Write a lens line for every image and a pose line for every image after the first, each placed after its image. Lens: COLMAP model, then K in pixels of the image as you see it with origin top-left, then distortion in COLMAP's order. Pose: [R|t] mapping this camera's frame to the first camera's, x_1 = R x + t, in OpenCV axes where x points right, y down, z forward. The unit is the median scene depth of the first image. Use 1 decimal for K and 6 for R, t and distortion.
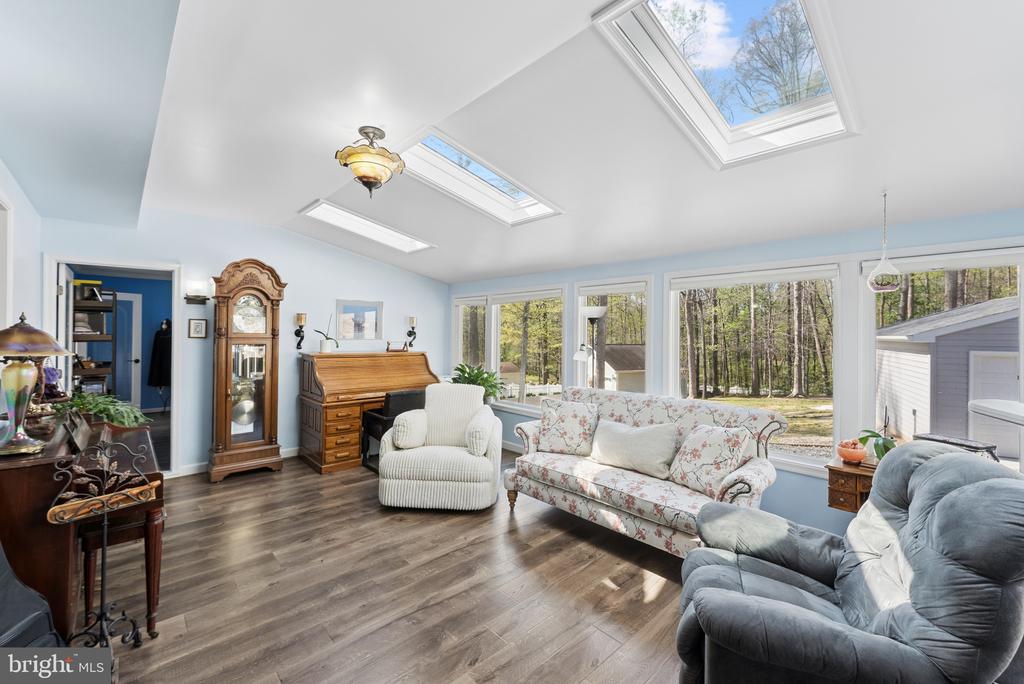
lens RADIAL K [[417.3, 0, 509.6], [0, 417.3, 334.2], [0, 0, 1]] dist [-0.000056, -0.000255]
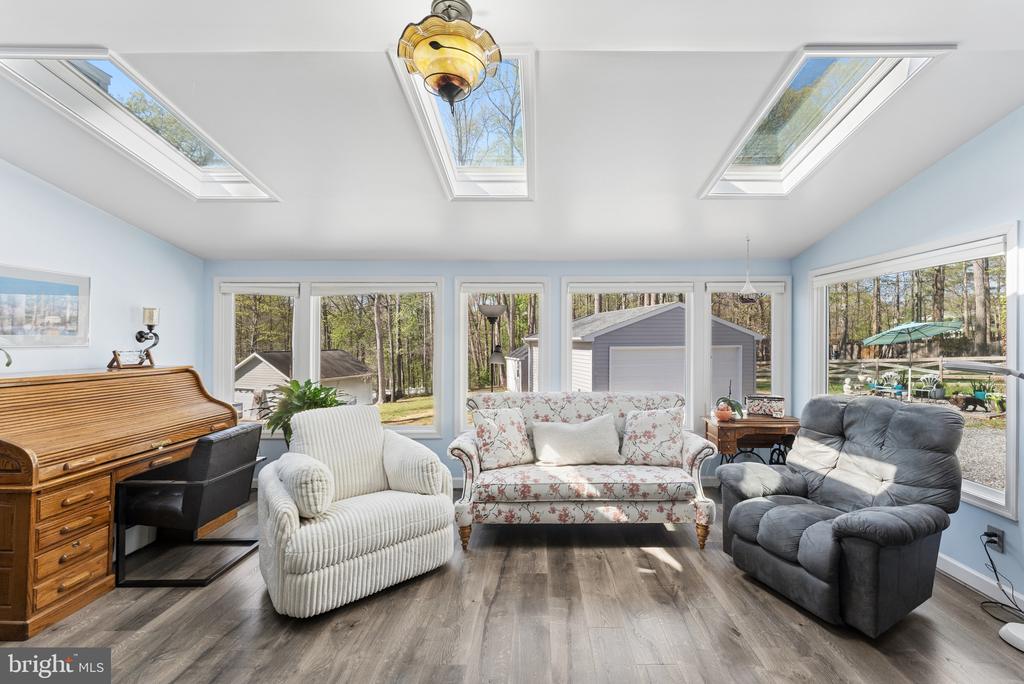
lens RADIAL K [[434.6, 0, 512.0], [0, 434.6, 342.0], [0, 0, 1]] dist [-0.001639, -0.000136]
pose [[0.682563, -0.013530, 0.730702, -0.574380], [0.009287, 0.999908, 0.009839, 0.009300], [-0.730768, 0.000071, 0.682626, 0.372553]]
